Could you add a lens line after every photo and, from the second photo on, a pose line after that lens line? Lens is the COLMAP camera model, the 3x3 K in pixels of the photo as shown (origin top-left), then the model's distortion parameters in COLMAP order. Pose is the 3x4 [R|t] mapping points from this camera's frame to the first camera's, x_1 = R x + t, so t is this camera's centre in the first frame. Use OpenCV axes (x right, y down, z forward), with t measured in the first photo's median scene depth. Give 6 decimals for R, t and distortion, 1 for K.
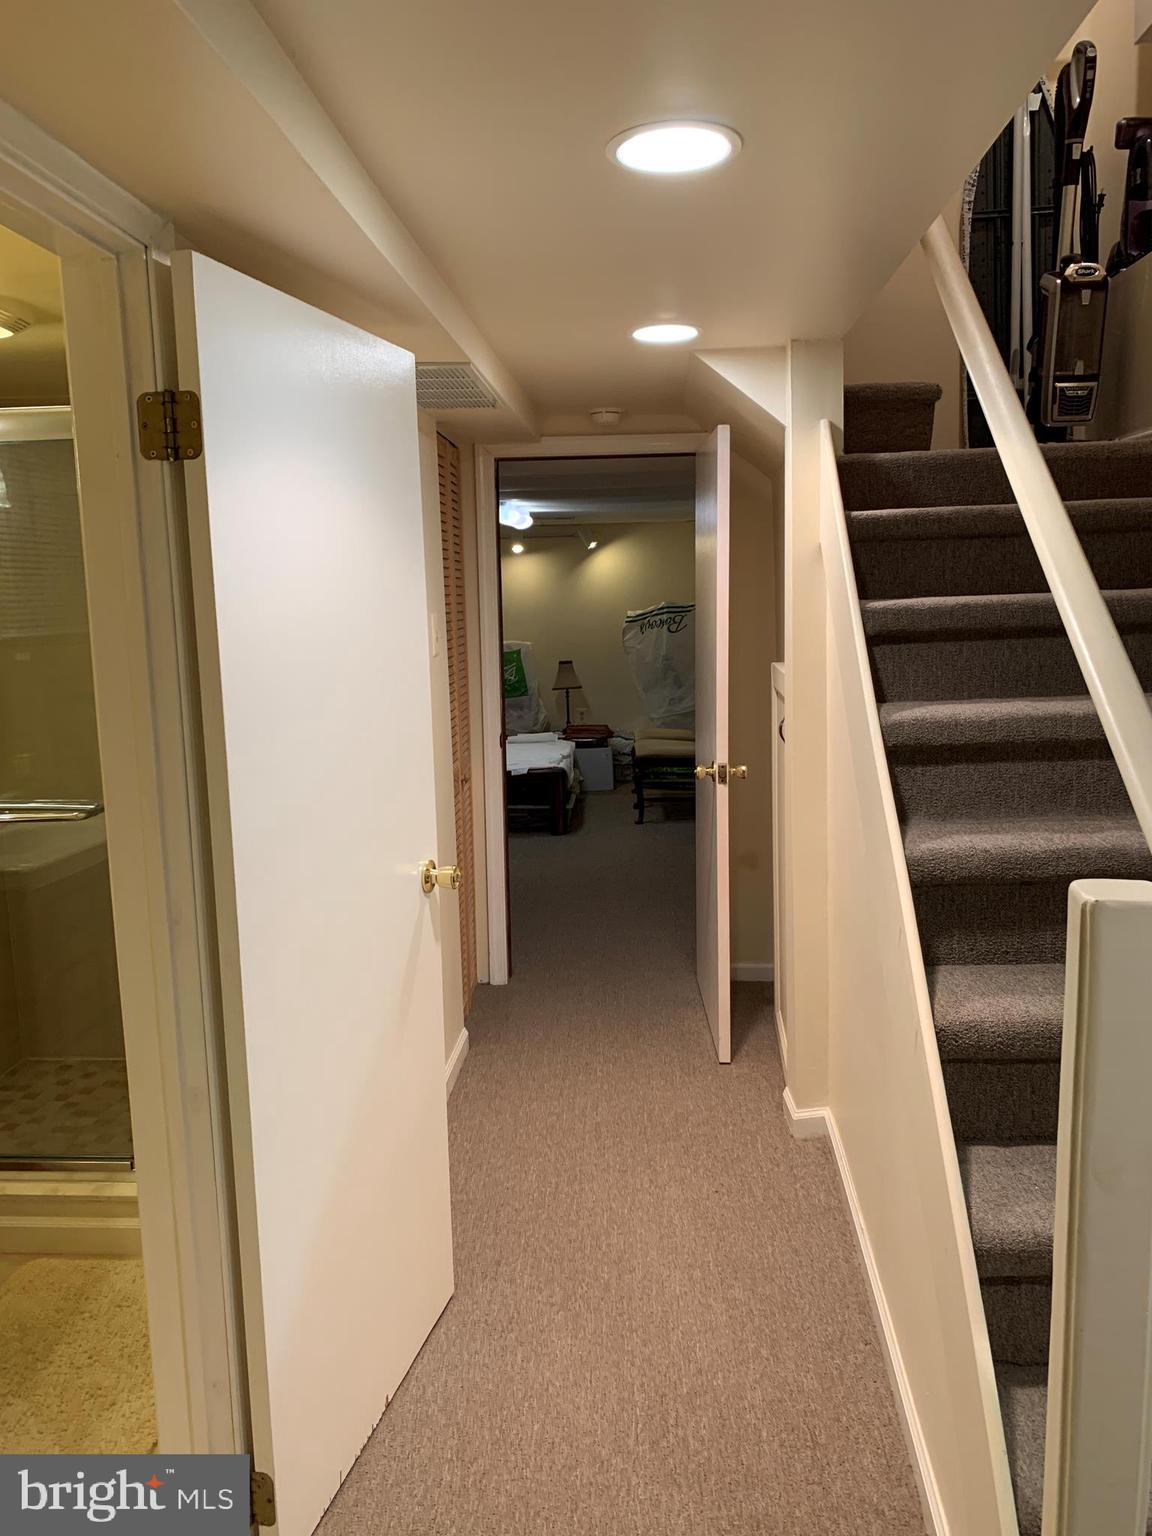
lens RADIAL K [[1163.9, 0, 583.7], [0, 1163.9, 767.5], [0, 0, 1]] dist [0.194201, -0.523187]
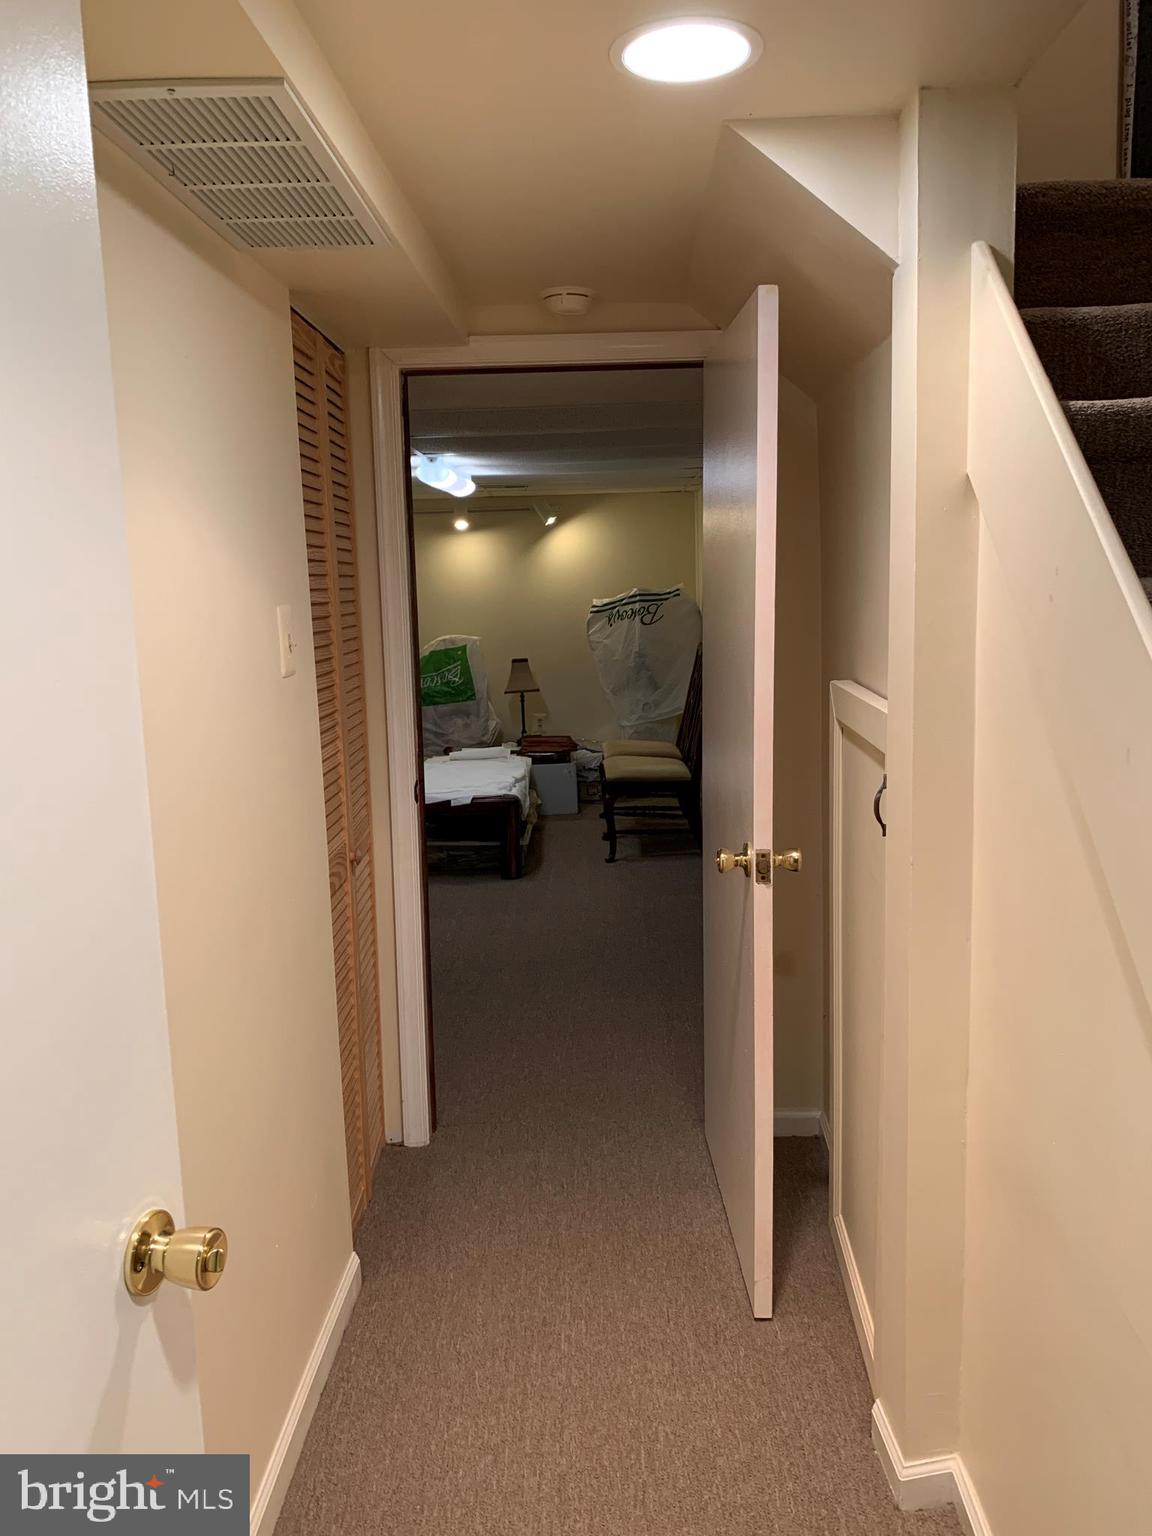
lens RADIAL K [[1160.6, 0, 579.0], [0, 1160.6, 777.6], [0, 0, 1]] dist [0.069077, -0.105515]
pose [[0.999547, -0.006784, 0.029318, 0.002376], [0.006216, 0.999792, 0.019404, -0.025938], [-0.029444, -0.019213, 0.999382, 0.190763]]
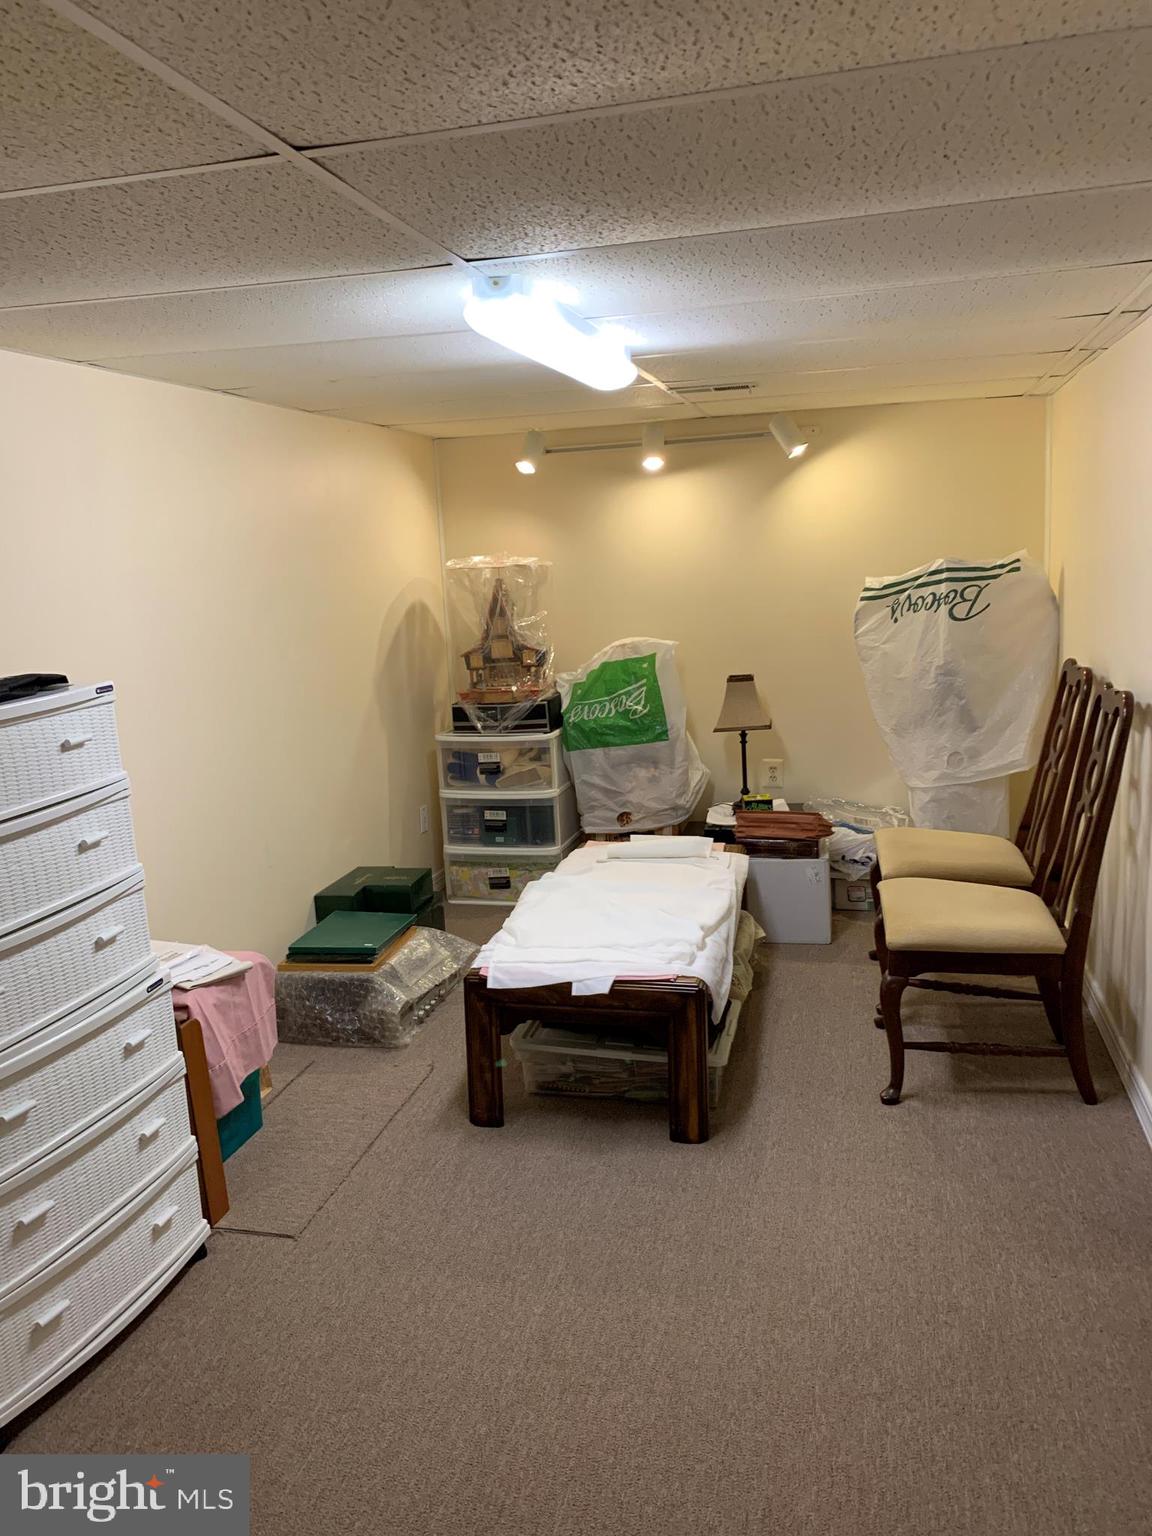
lens RADIAL K [[1159.8, 0, 575.9], [0, 1159.8, 746.7], [0, 0, 1]] dist [0.192375, -0.515746]
pose [[0.980911, 0.016835, -0.193729, 0.016625], [-0.012639, 0.999658, 0.022872, -0.084606], [0.194048, -0.019987, 0.980788, 0.564769]]
